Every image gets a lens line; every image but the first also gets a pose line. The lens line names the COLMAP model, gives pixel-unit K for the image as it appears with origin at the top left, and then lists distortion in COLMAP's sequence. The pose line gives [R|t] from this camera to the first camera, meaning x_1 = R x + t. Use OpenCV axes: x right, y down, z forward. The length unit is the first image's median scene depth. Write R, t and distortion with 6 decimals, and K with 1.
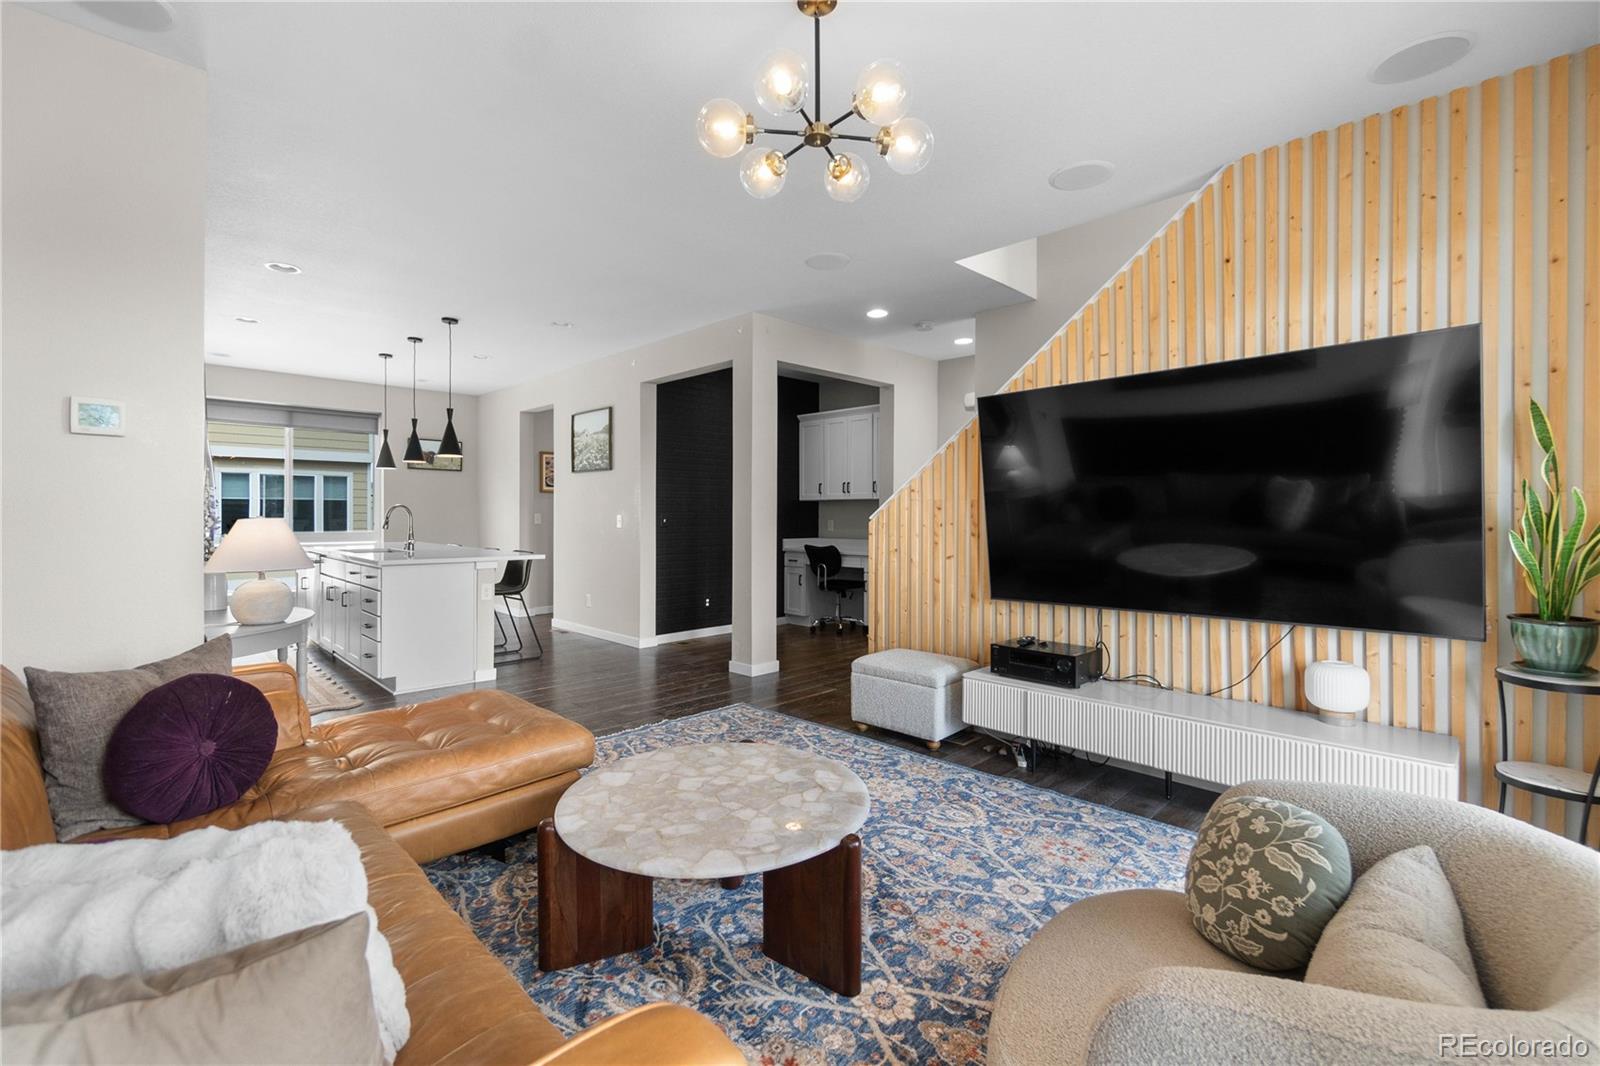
lens RADIAL K [[706.0, 0, 771.2], [0, 706.0, 512.3], [0, 0, 1]] dist [-0.006606, 0.001746]
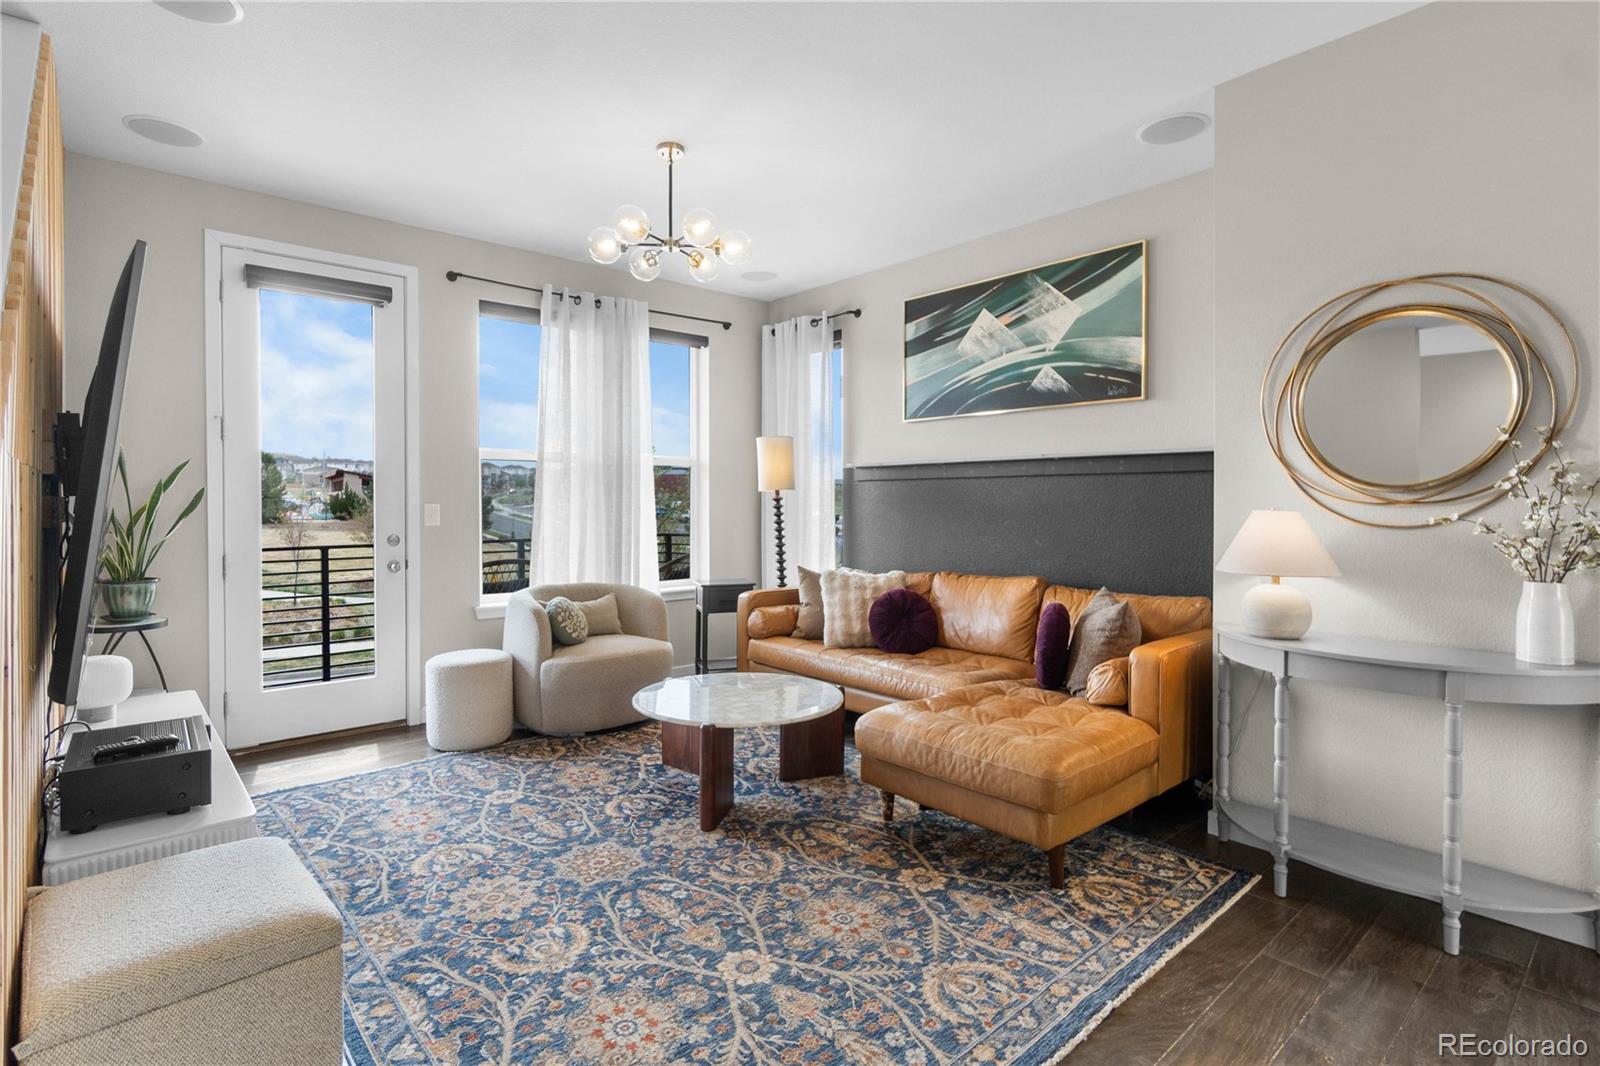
lens RADIAL K [[770.1, 0, 801.5], [0, 770.1, 518.5], [0, 0, 1]] dist [-0.003826, 0.001811]
pose [[-0.999856, -0.000406, 0.016957, -0.139755], [-0.000128, 0.999865, 0.016403, 0.003254], [-0.016962, 0.016398, -0.999722, 1.546899]]
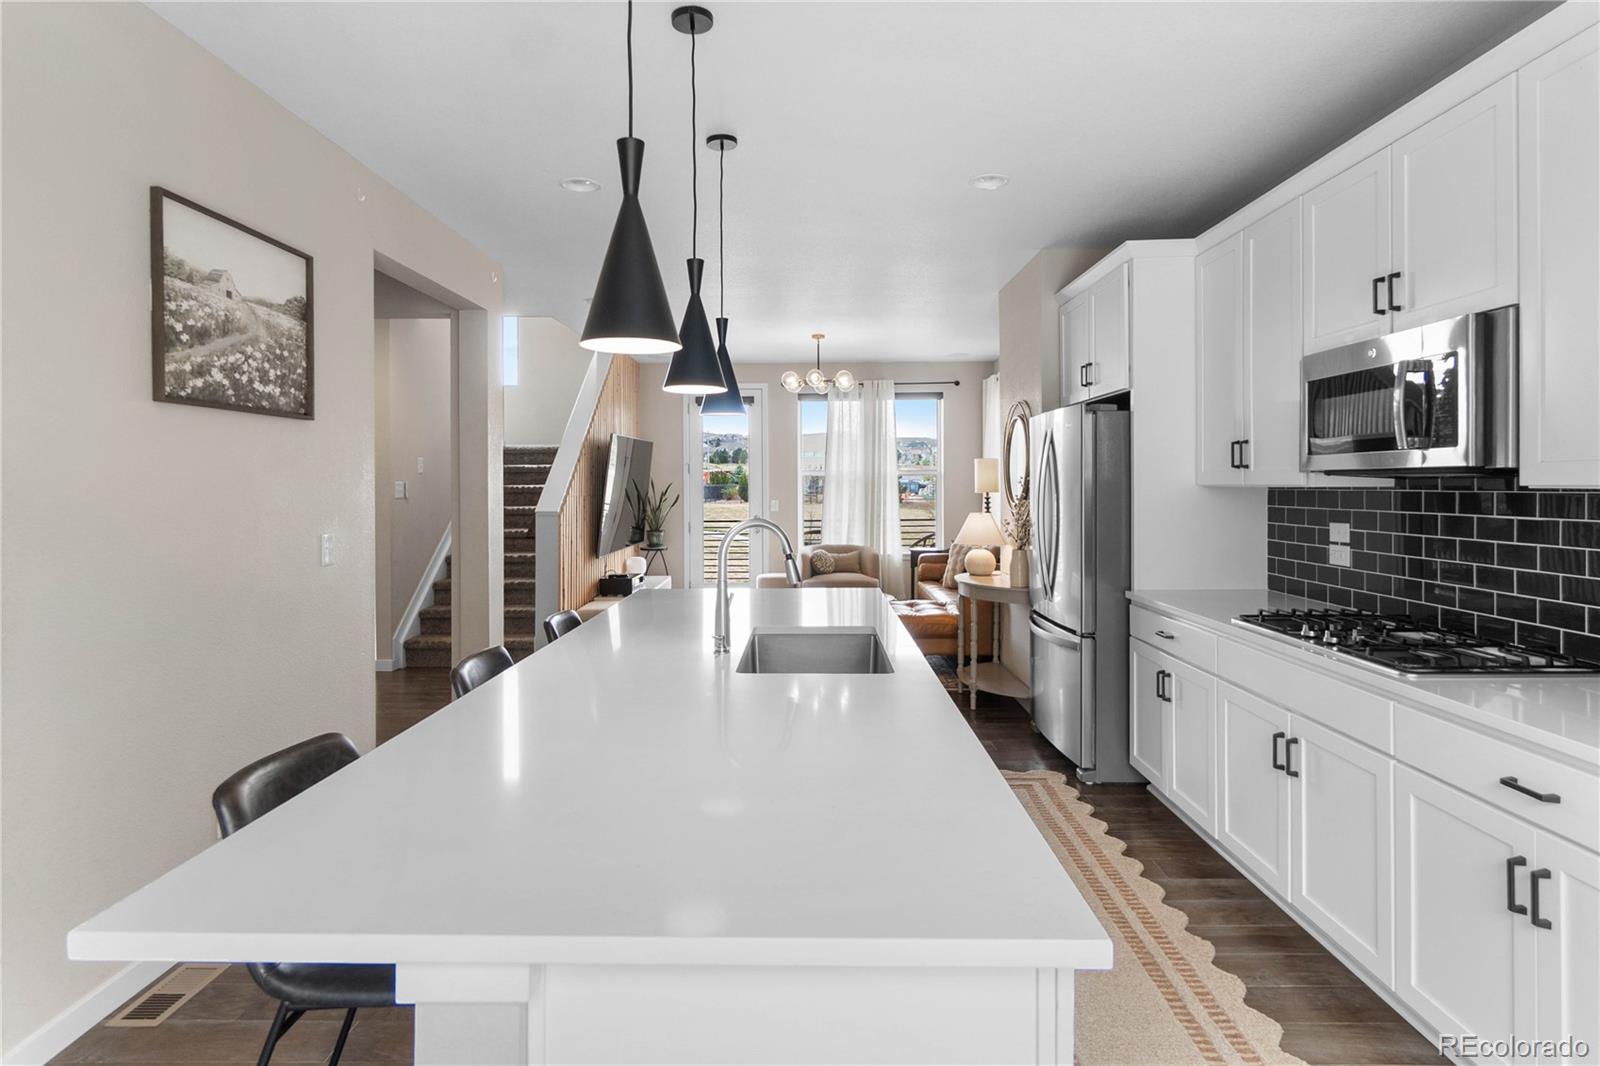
lens RADIAL K [[864.8, 0, 812.0], [0, 864.8, 484.4], [0, 0, 1]] dist [0.007802, 0.003278]
pose [[-0.736064, 0.000310, 0.676912, -1.474570], [0.000399, 1.000000, -0.000024, -0.049240], [-0.676912, 0.000252, -0.736064, 2.267933]]
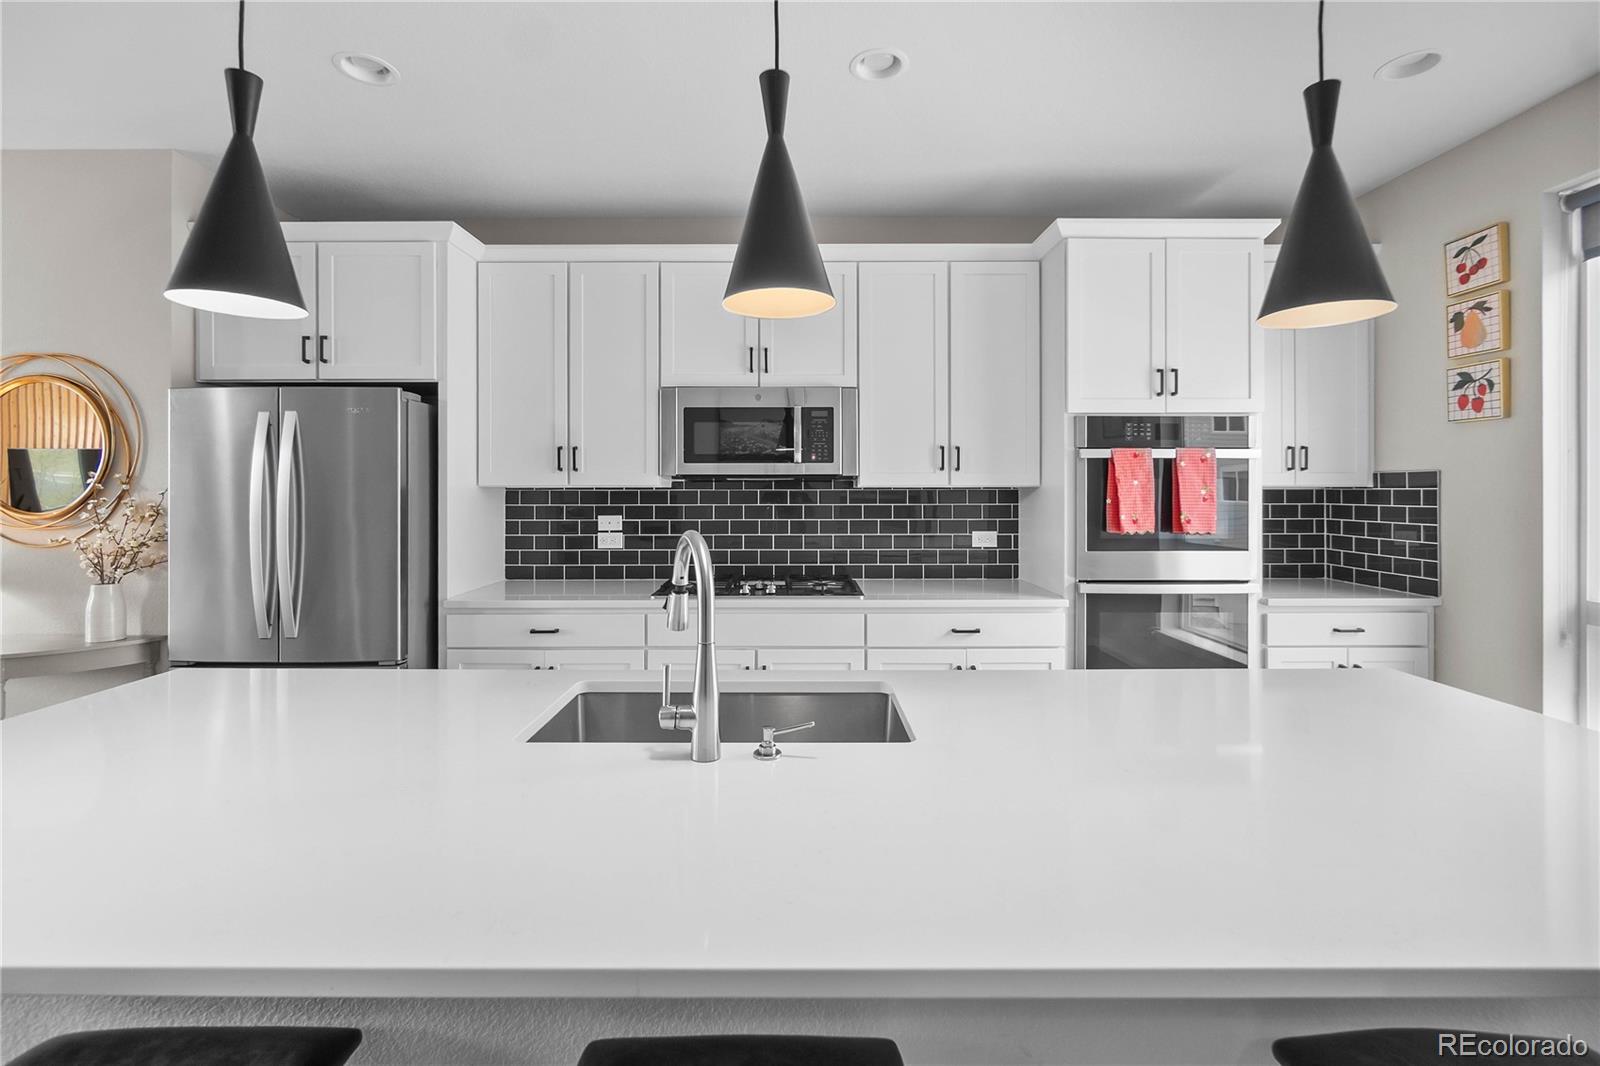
lens RADIAL K [[706.0, 0, 804.9], [0, 706.0, 489.3], [0, 0, 1]] dist [-0.006606, 0.001746]
pose [[-0.681403, -0.002539, -0.731904, -0.680438], [0.000530, 0.999992, -0.003962, -0.039359], [0.731908, -0.003087, -0.681396, 2.049219]]
